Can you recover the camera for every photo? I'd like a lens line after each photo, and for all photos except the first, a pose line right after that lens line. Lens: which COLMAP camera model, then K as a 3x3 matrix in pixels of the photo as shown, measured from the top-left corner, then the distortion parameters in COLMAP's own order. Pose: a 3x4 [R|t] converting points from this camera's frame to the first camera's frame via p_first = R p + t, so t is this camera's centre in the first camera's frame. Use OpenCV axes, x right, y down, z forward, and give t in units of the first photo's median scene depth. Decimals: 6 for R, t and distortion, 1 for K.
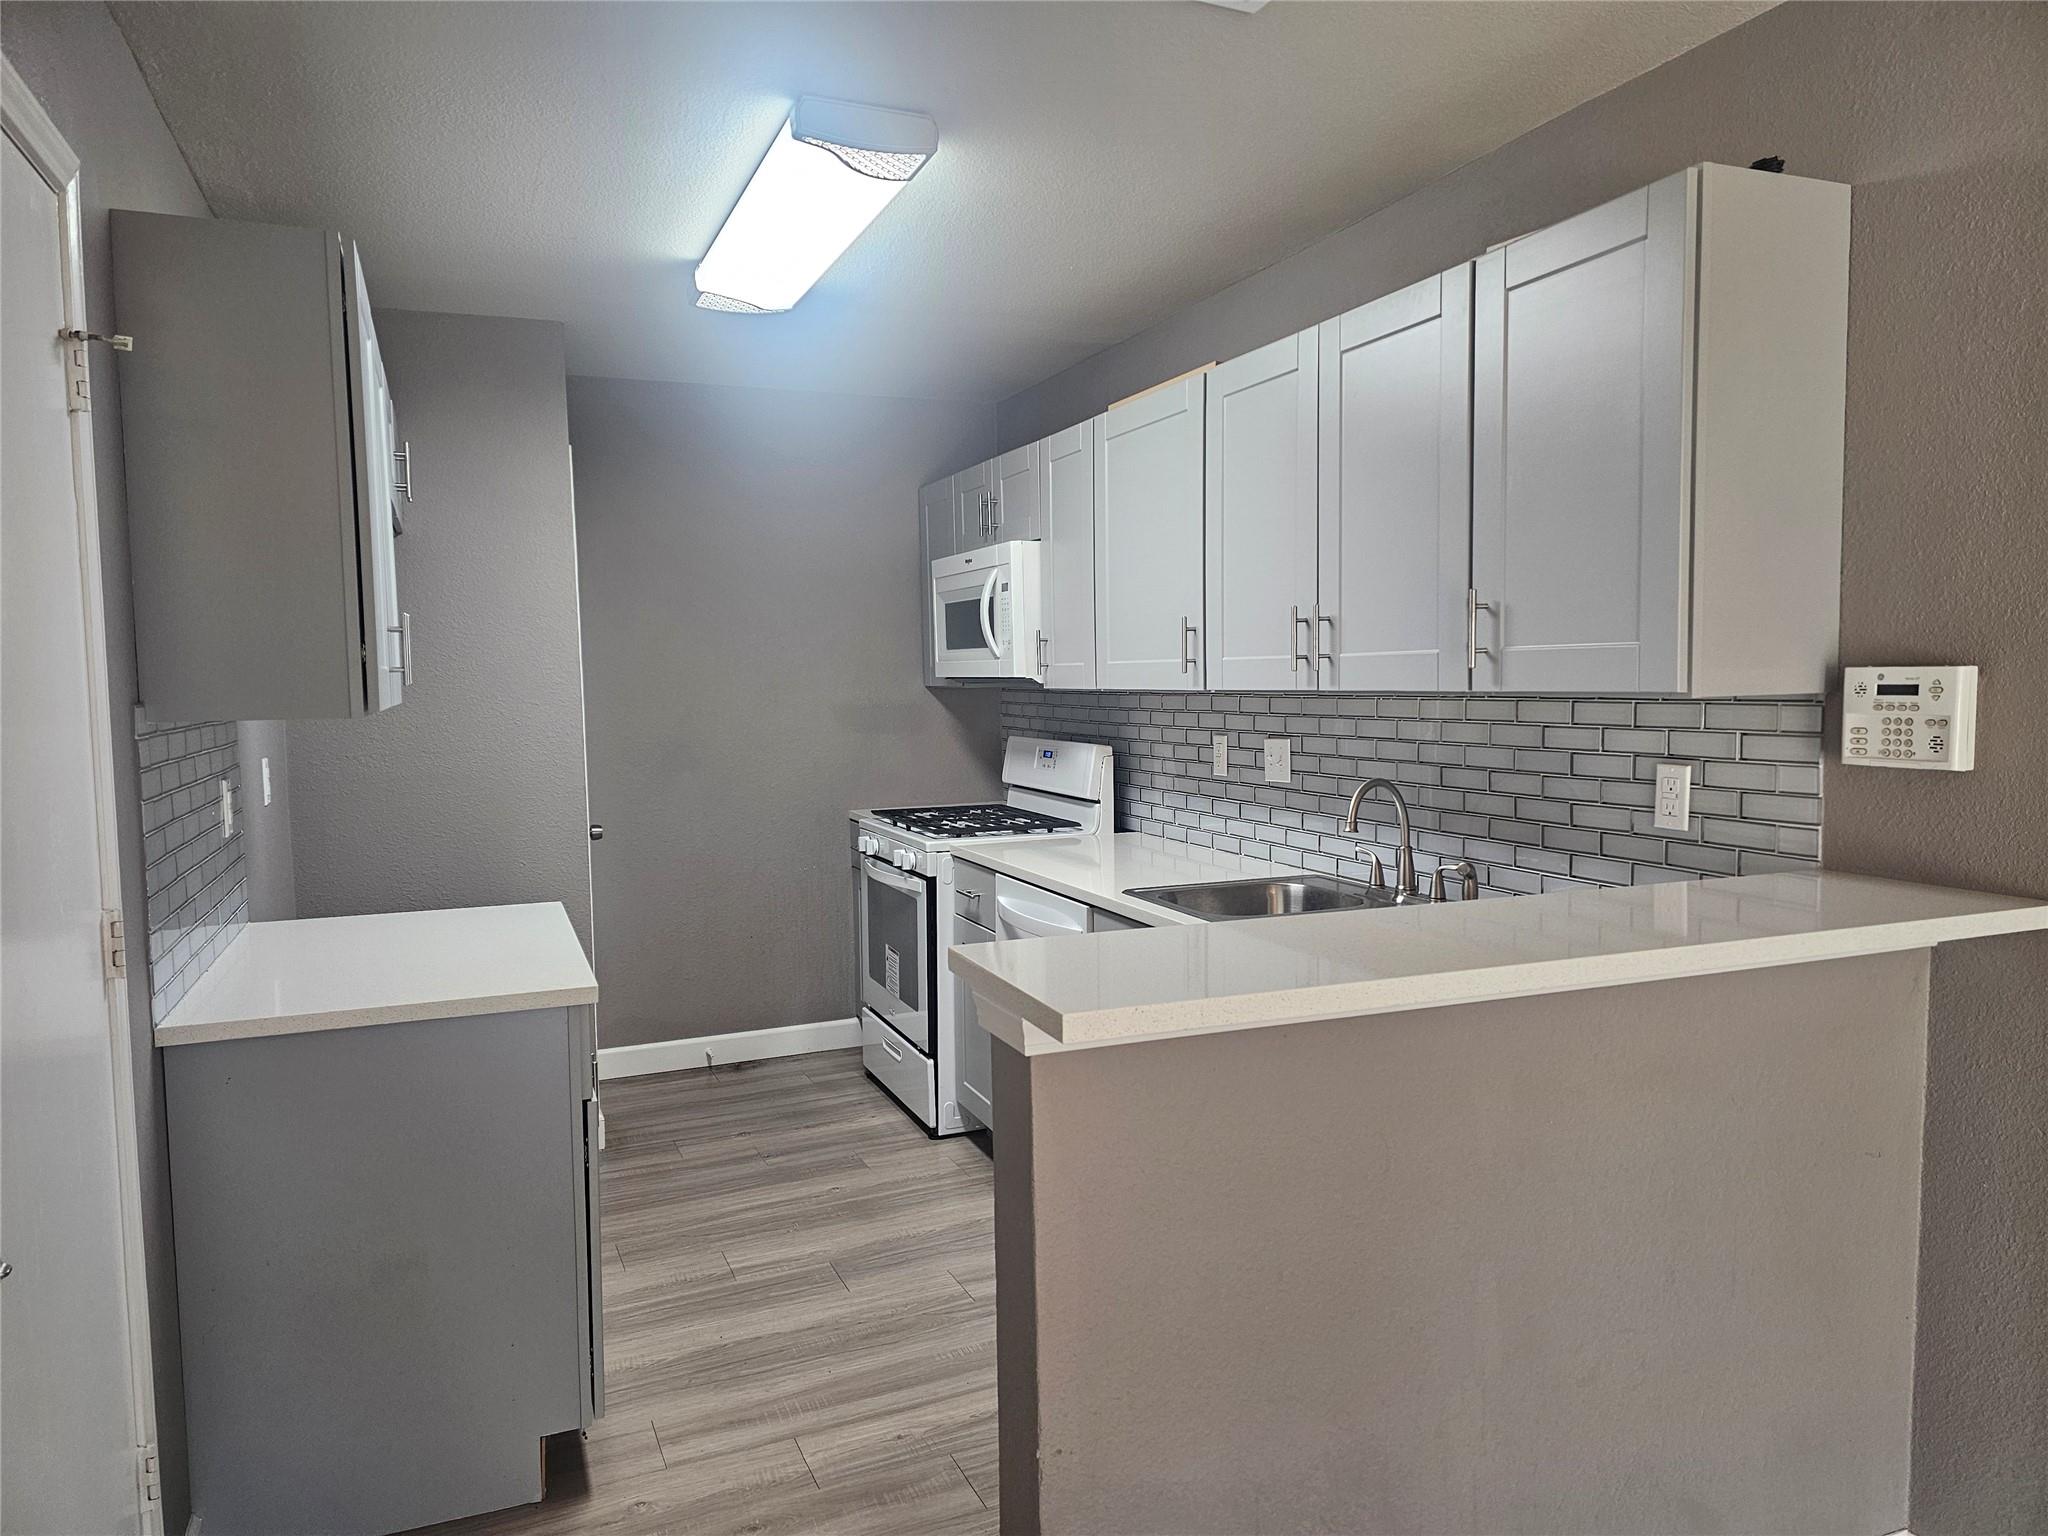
lens RADIAL K [[1367.8, 0, 1023.4], [0, 1367.8, 774.8], [0, 0, 1]] dist [-0.007828, -0.003103]
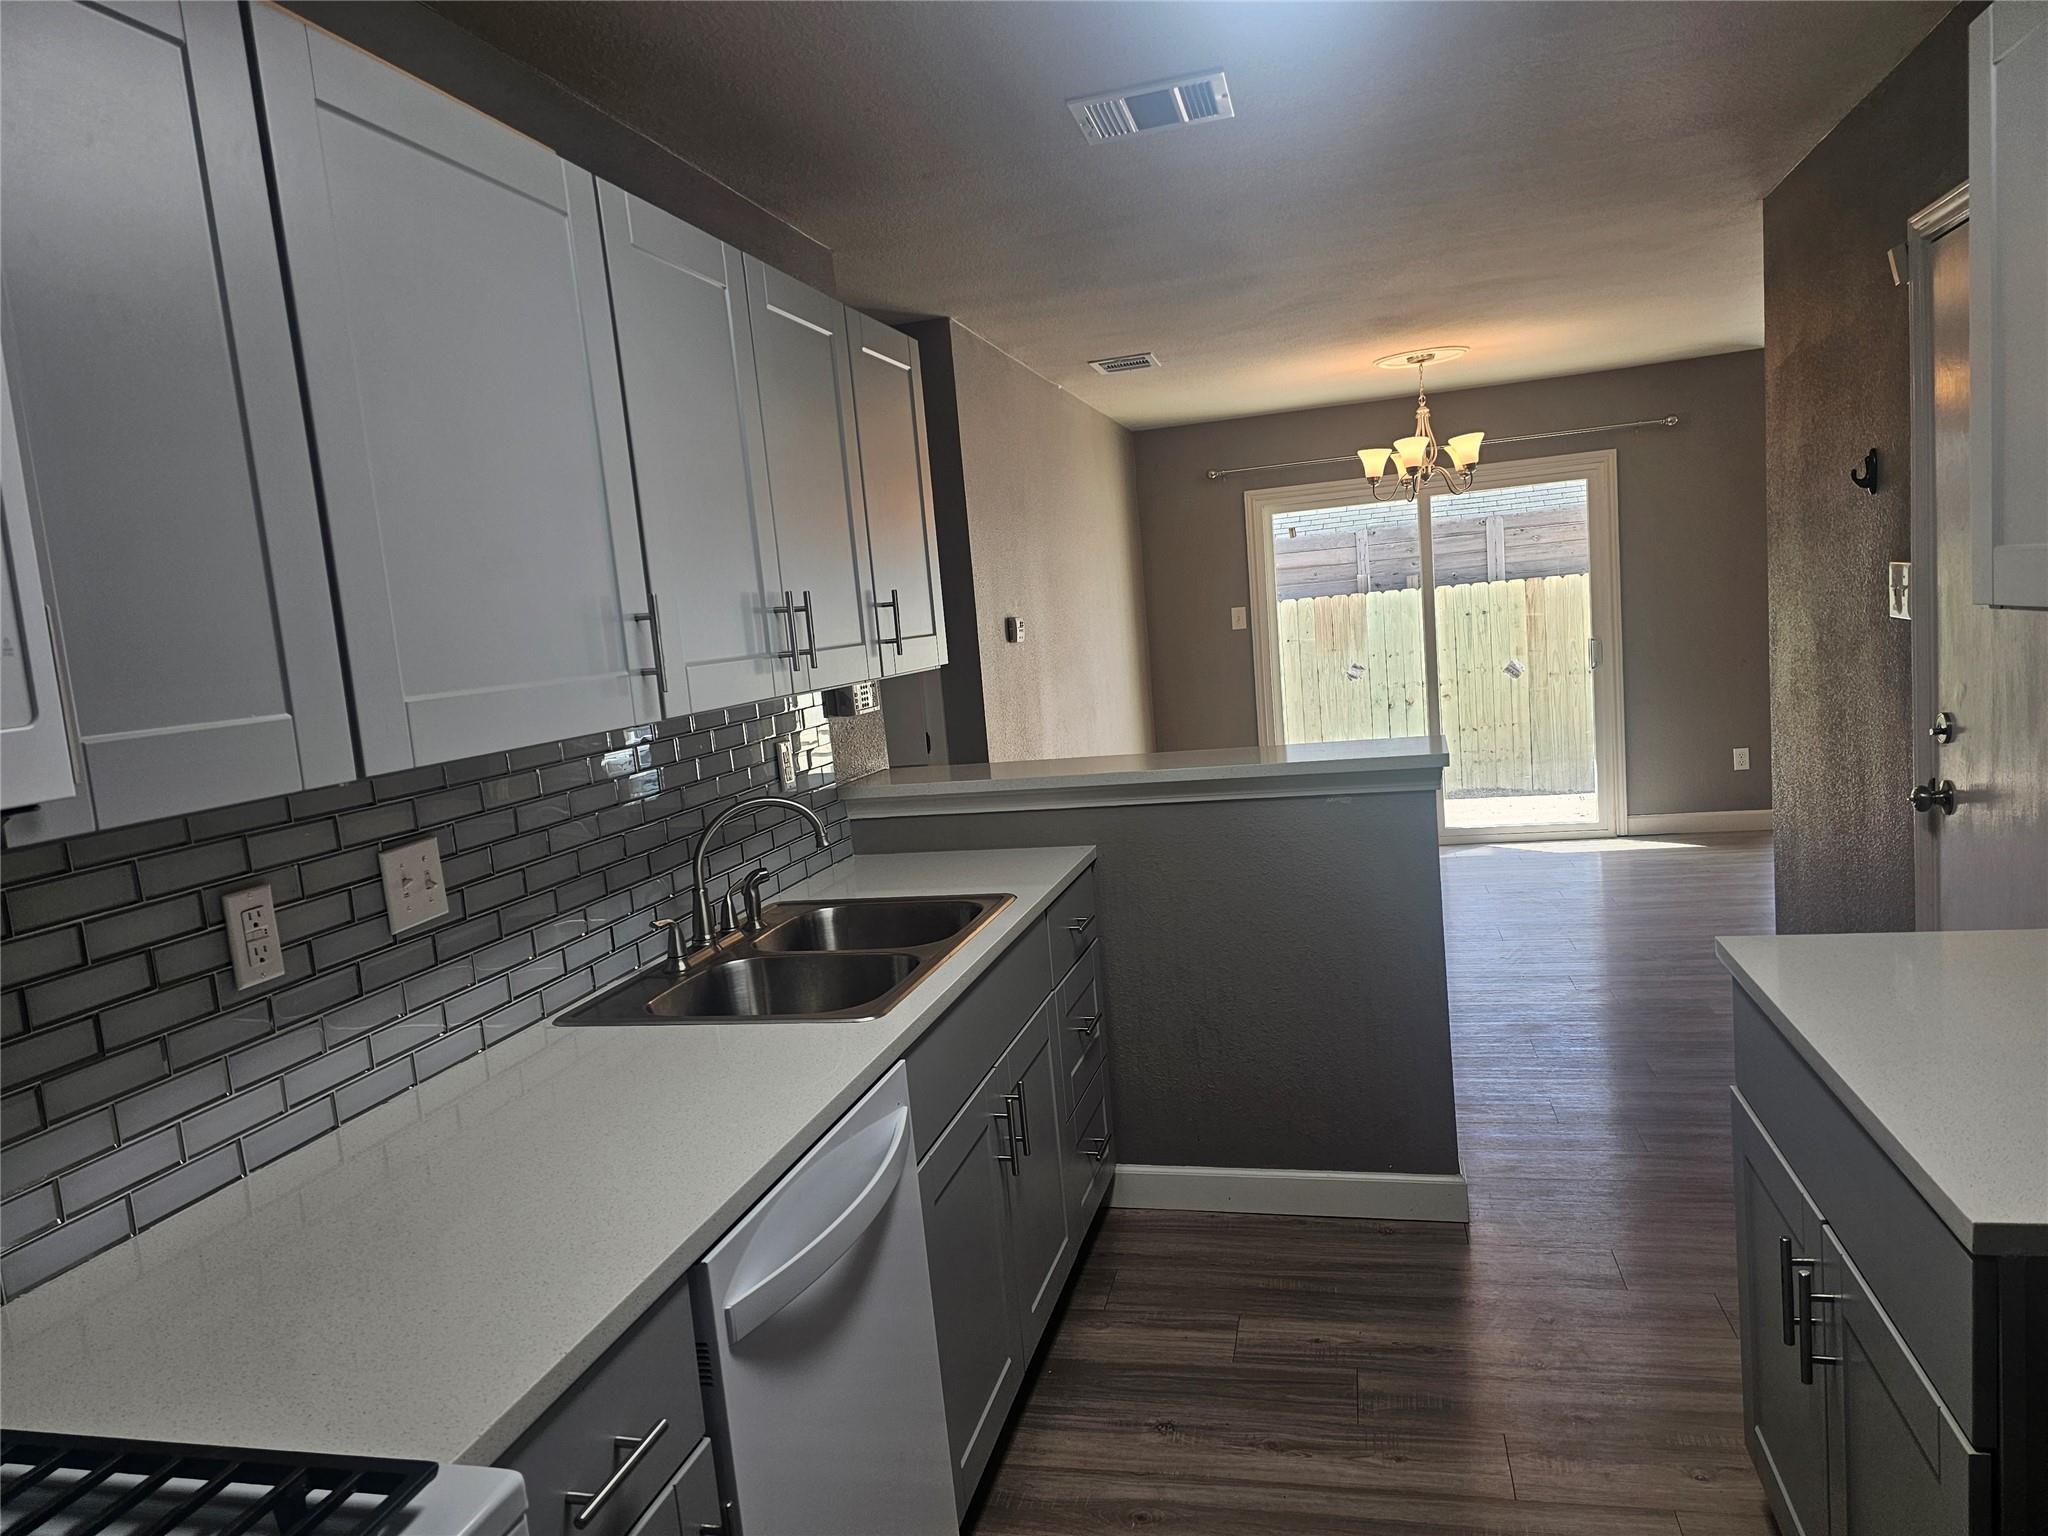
lens RADIAL K [[1367.8, 0, 1019.0], [0, 1367.8, 762.8], [0, 0, 1]] dist [-0.007828, -0.003103]
pose [[-0.791710, 0.023347, 0.610450, -0.335328], [0.151484, 0.975563, 0.159153, -0.108192], [-0.591817, 0.218477, -0.775900, 1.292266]]
